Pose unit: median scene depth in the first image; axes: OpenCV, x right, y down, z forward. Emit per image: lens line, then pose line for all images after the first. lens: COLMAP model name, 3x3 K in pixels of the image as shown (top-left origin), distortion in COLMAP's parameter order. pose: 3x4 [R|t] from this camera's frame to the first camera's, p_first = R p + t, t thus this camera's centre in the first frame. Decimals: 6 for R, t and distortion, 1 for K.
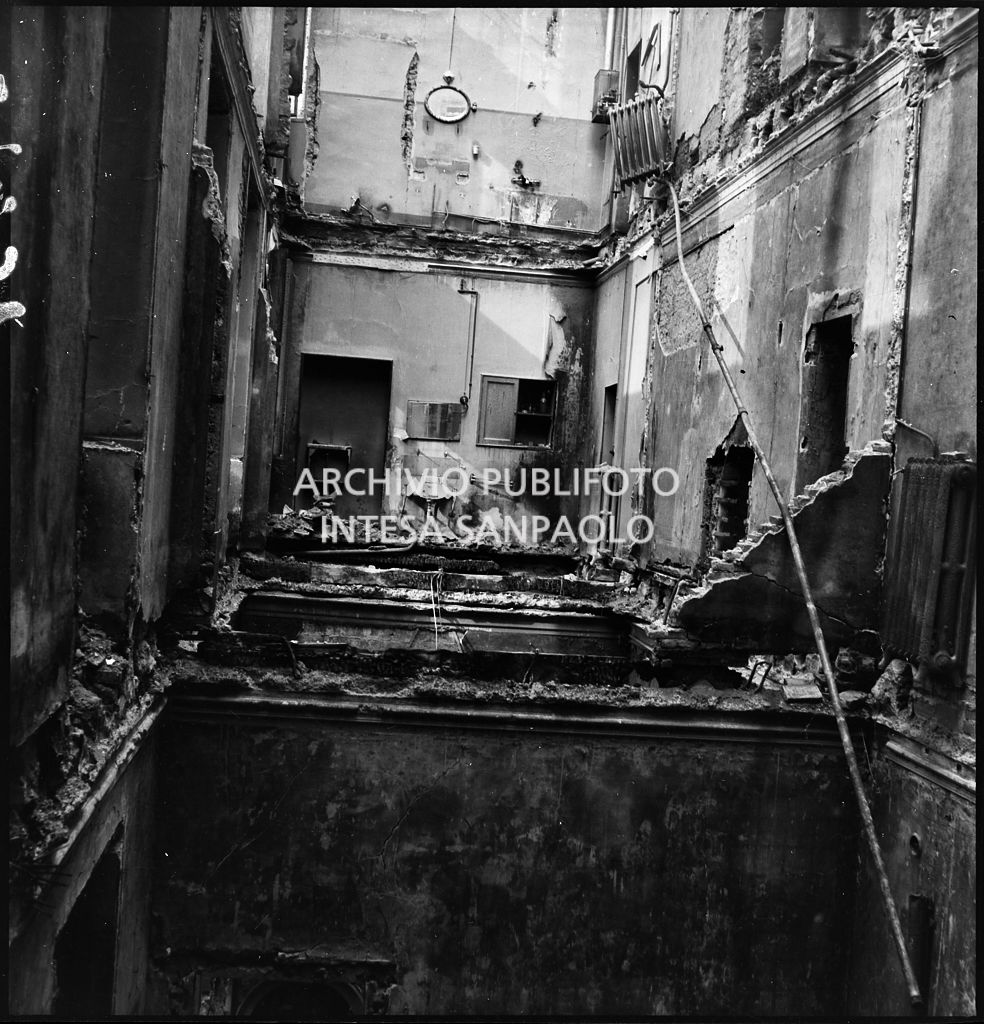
lens RADIAL K [[1315.8, 0, 493.7], [0, 1315.8, 514.2], [0, 0, 1]] dist [-0.000844, 0.000000]
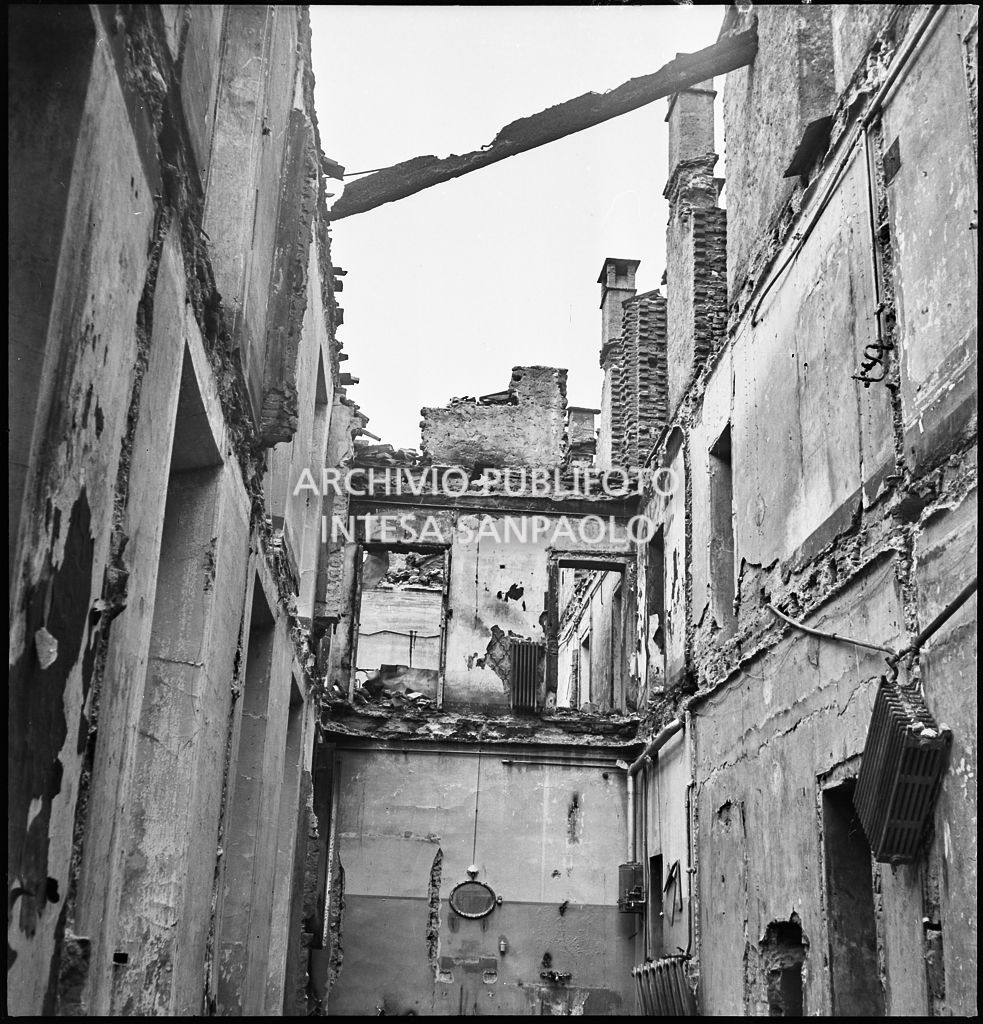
lens RADIAL K [[1315.8, 0, 490.4], [0, 1315.8, 512.6], [0, 0, 1]] dist [-0.000844, 0.000000]
pose [[0.998366, -0.048692, -0.029904, 0.022464], [0.034831, 0.933444, -0.357029, -0.229416], [0.045298, 0.355404, 0.933615, -0.031527]]
